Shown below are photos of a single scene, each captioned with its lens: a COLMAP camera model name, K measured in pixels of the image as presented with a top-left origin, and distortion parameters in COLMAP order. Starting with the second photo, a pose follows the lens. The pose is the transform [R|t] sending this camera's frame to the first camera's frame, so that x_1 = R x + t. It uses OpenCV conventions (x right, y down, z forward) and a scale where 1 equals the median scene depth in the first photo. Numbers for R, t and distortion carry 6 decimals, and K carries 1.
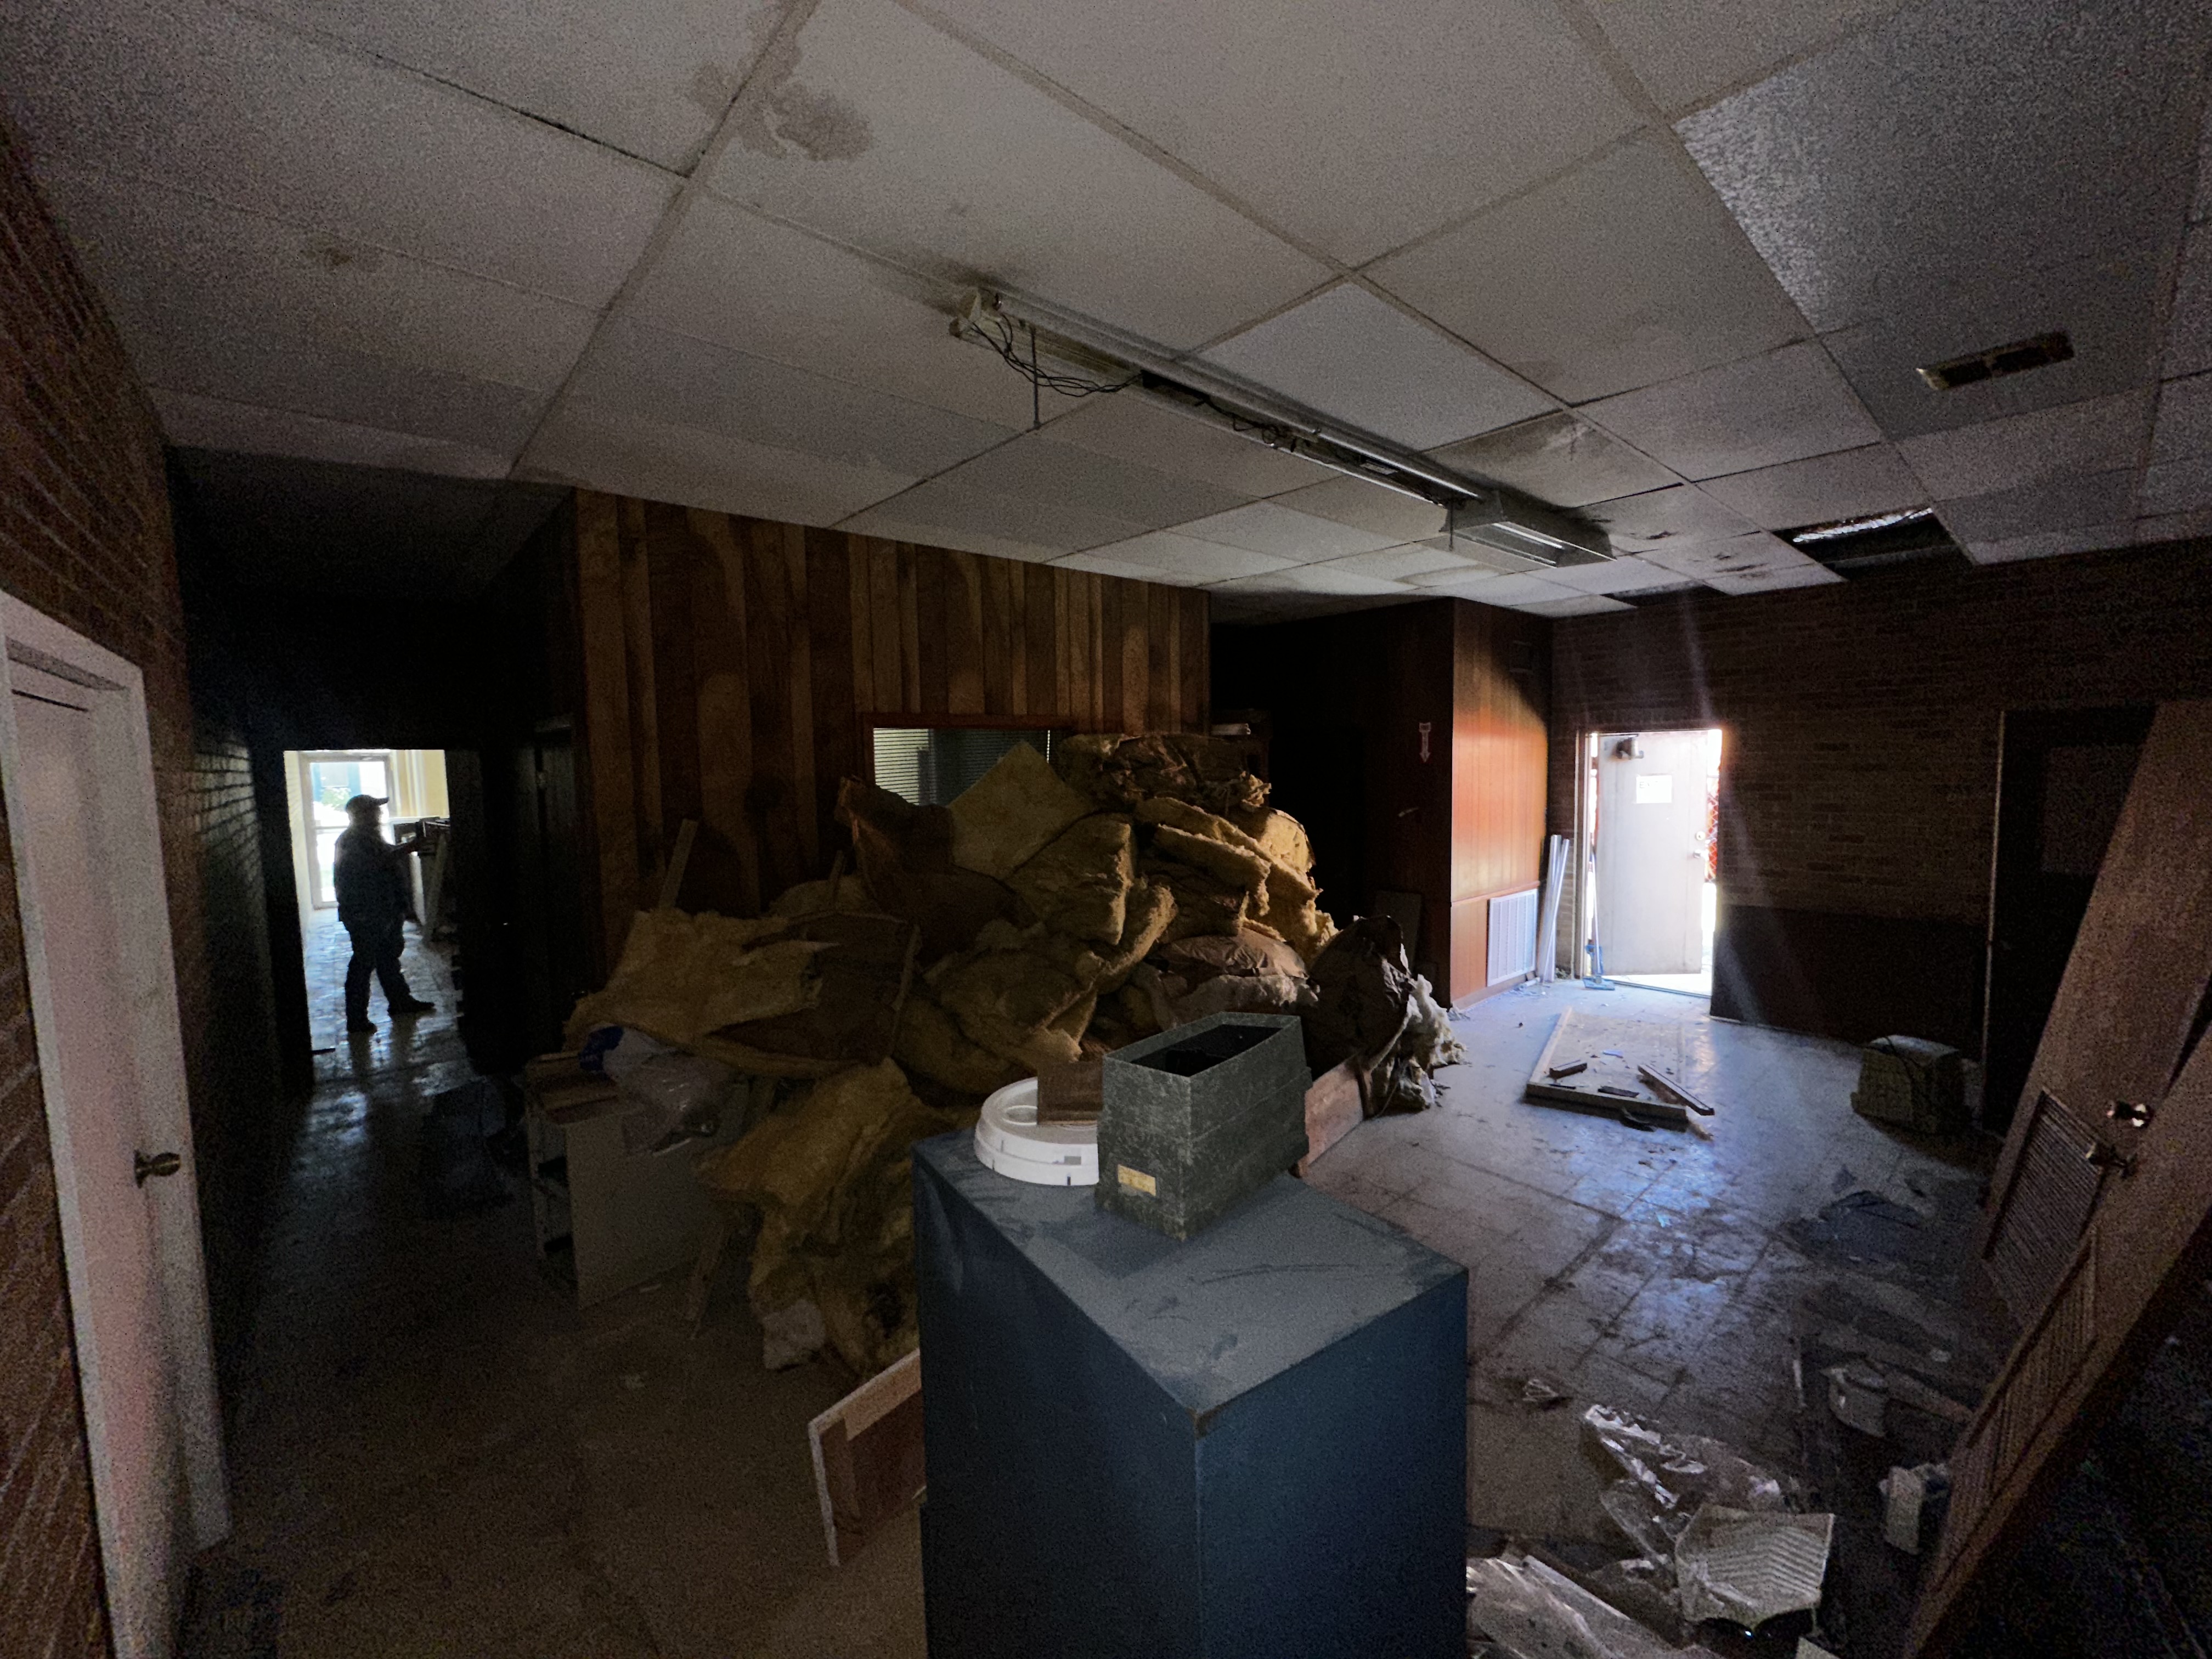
lens RADIAL K [[877.5, 0, 1106.0], [0, 877.5, 829.5], [0, 0, 1]] dist [-0.002426, -0.000639]
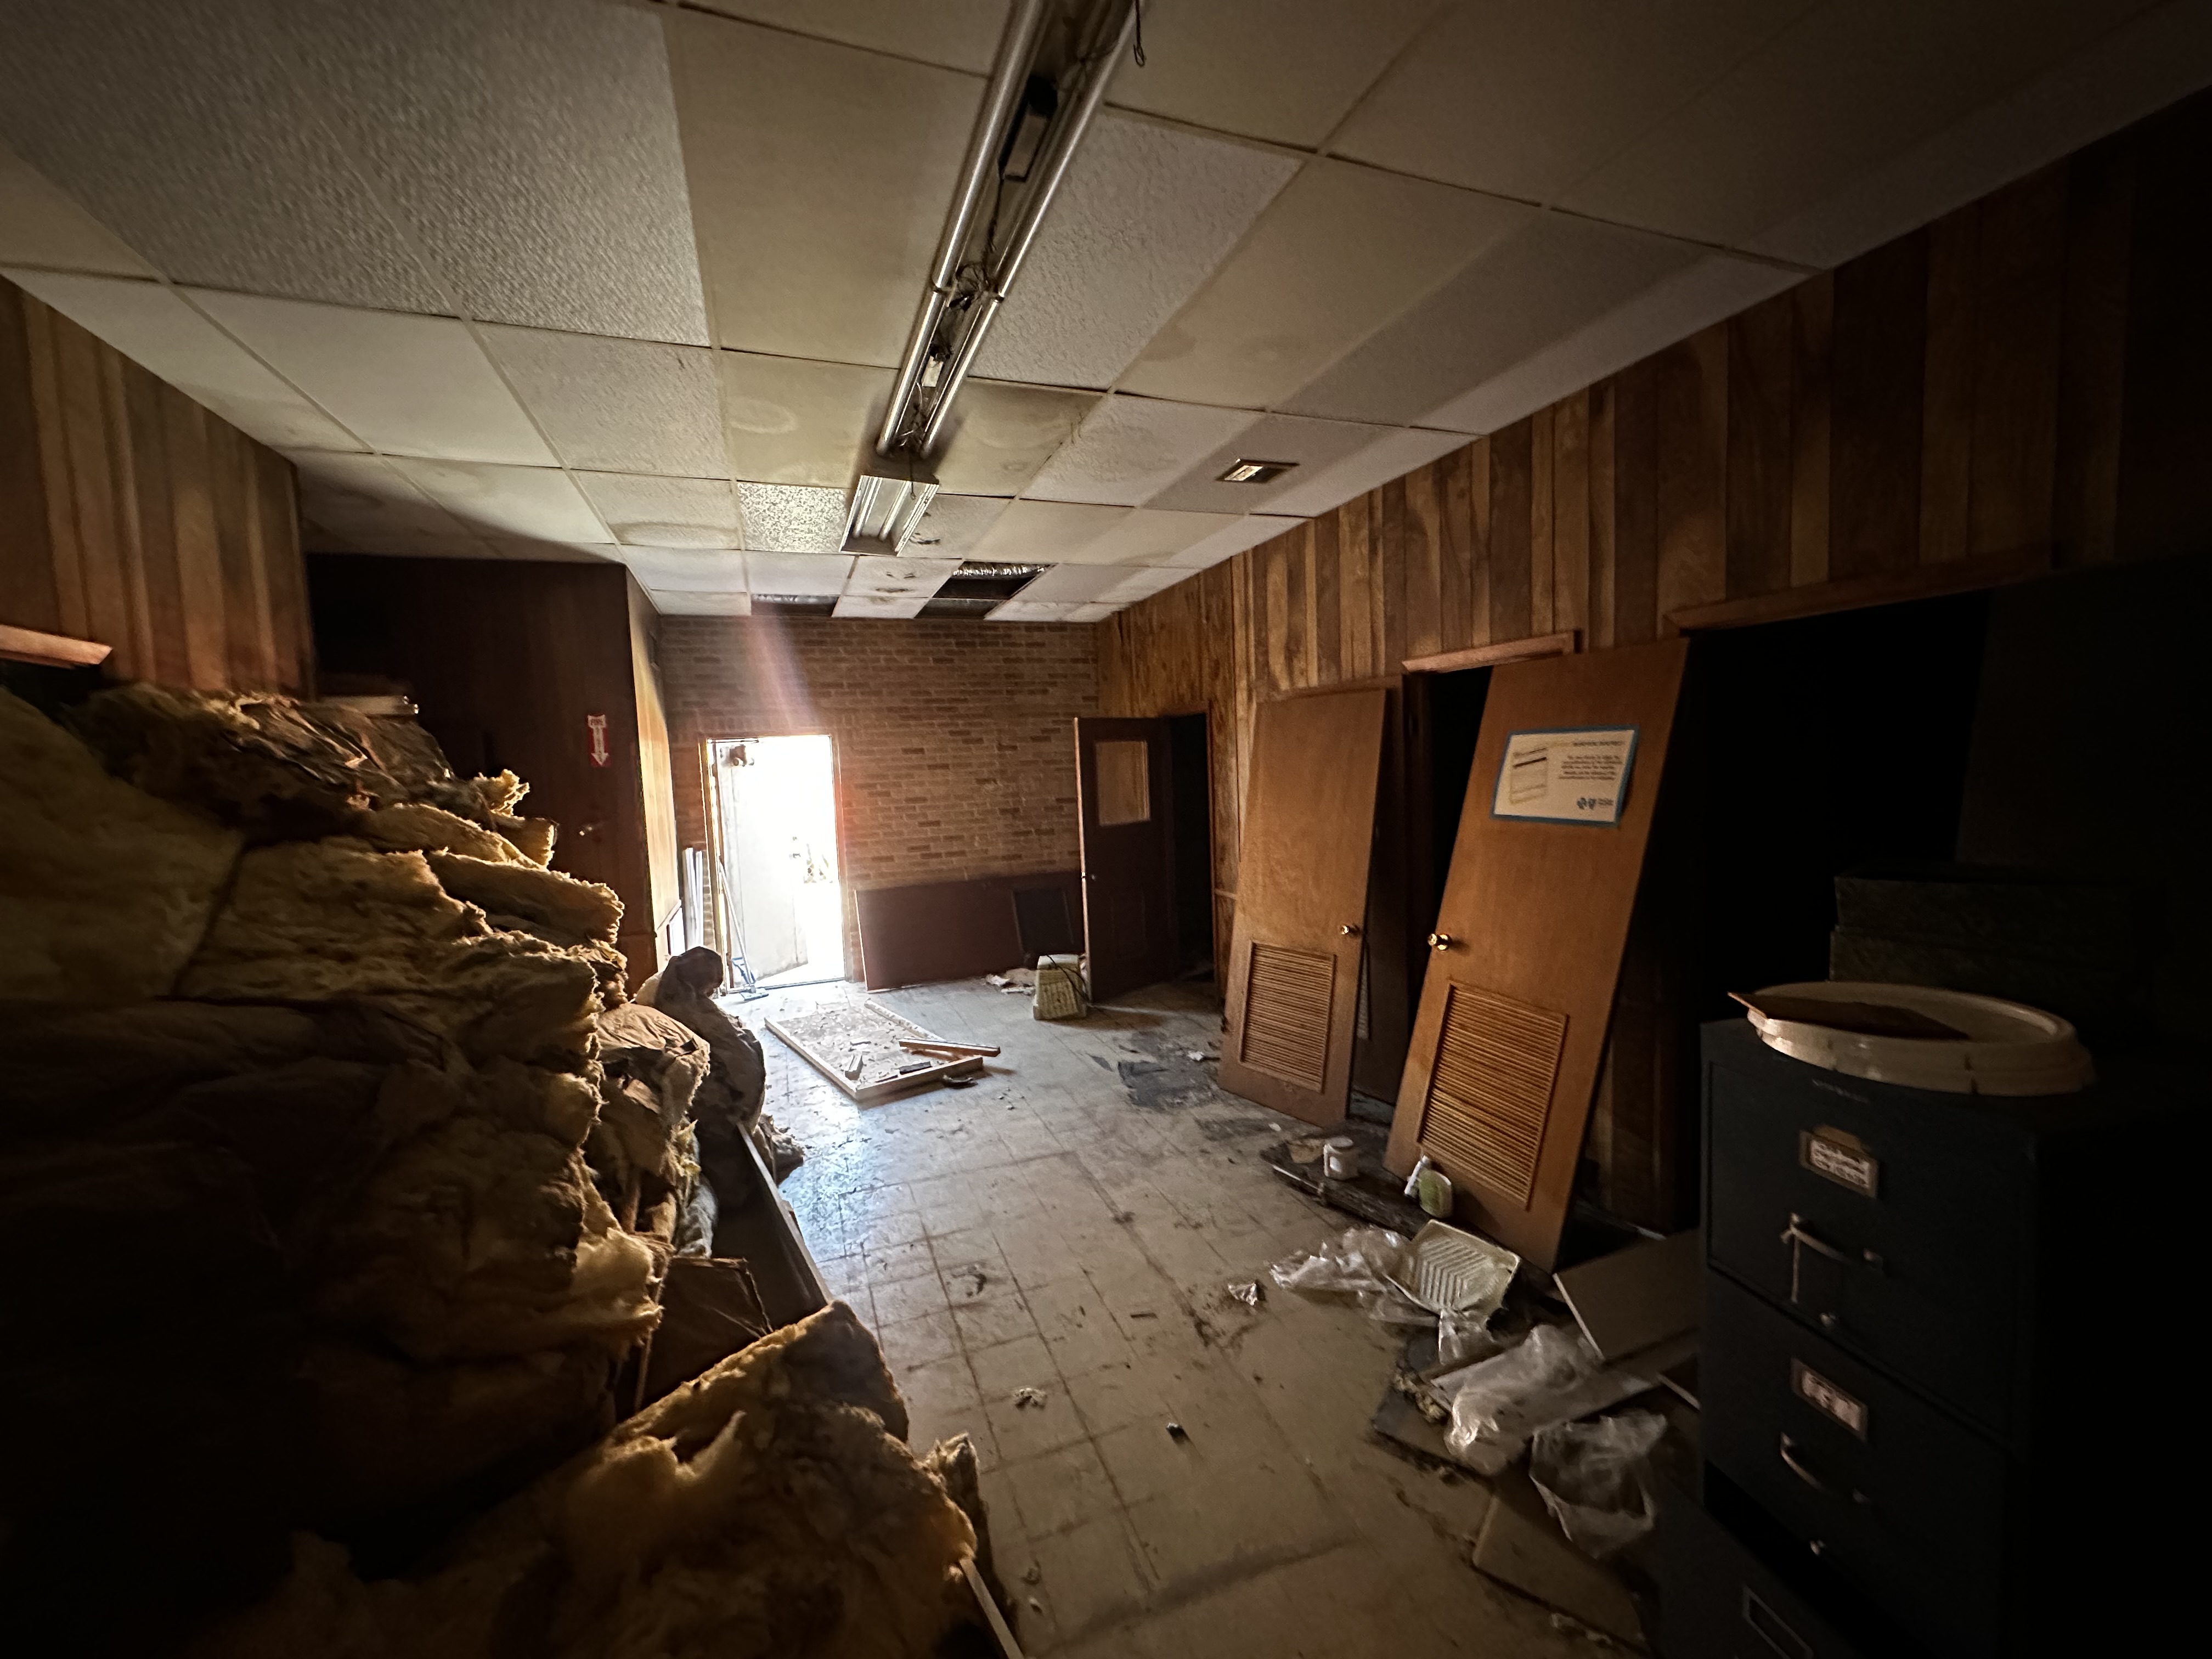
lens RADIAL K [[877.5, 0, 1106.0], [0, 877.5, 829.5], [0, 0, 1]] dist [-0.002426, -0.000639]
pose [[0.354473, -0.069402, 0.932487, -0.295678], [0.110078, 0.993405, 0.032092, 0.007914], [-0.928564, 0.091271, 0.359775, 0.387898]]
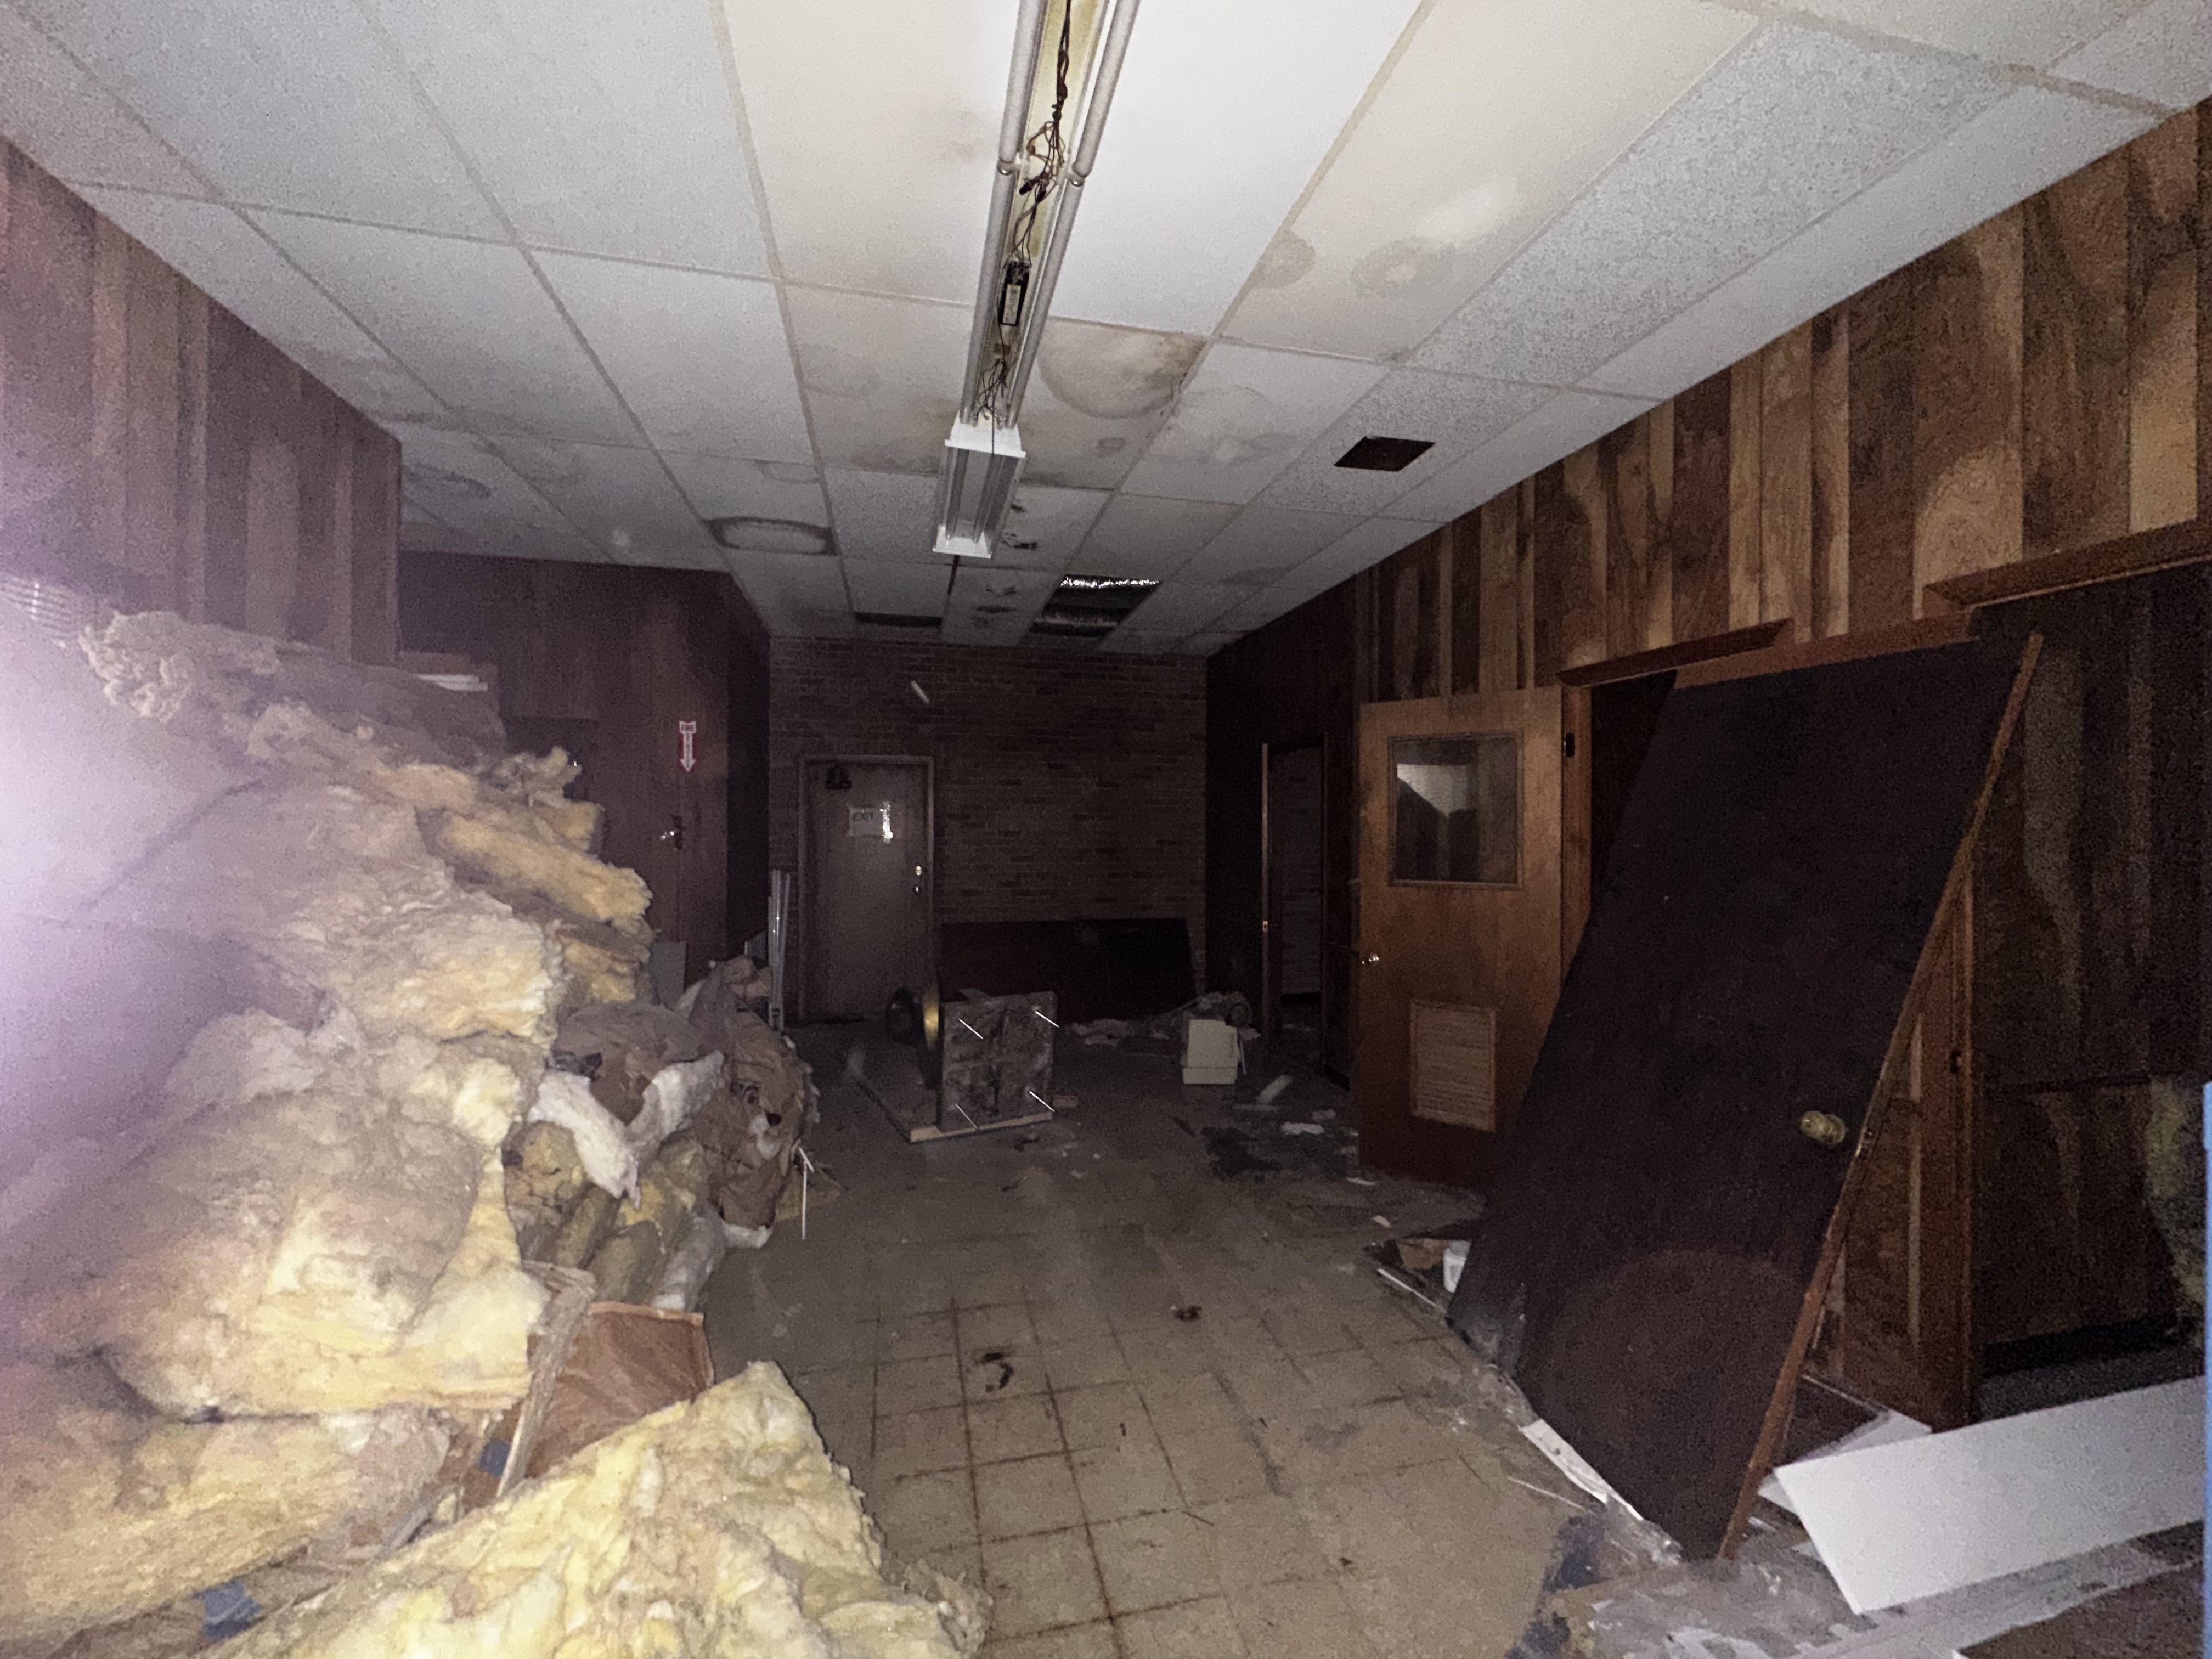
lens RADIAL K [[877.5, 0, 1106.0], [0, 877.5, 829.5], [0, 0, 1]] dist [-0.002426, -0.000639]
pose [[0.474379, 0.019690, 0.880100, -0.197504], [0.057227, 0.996945, -0.053150, 0.050651], [-0.878459, 0.075579, 0.471803, 0.406563]]
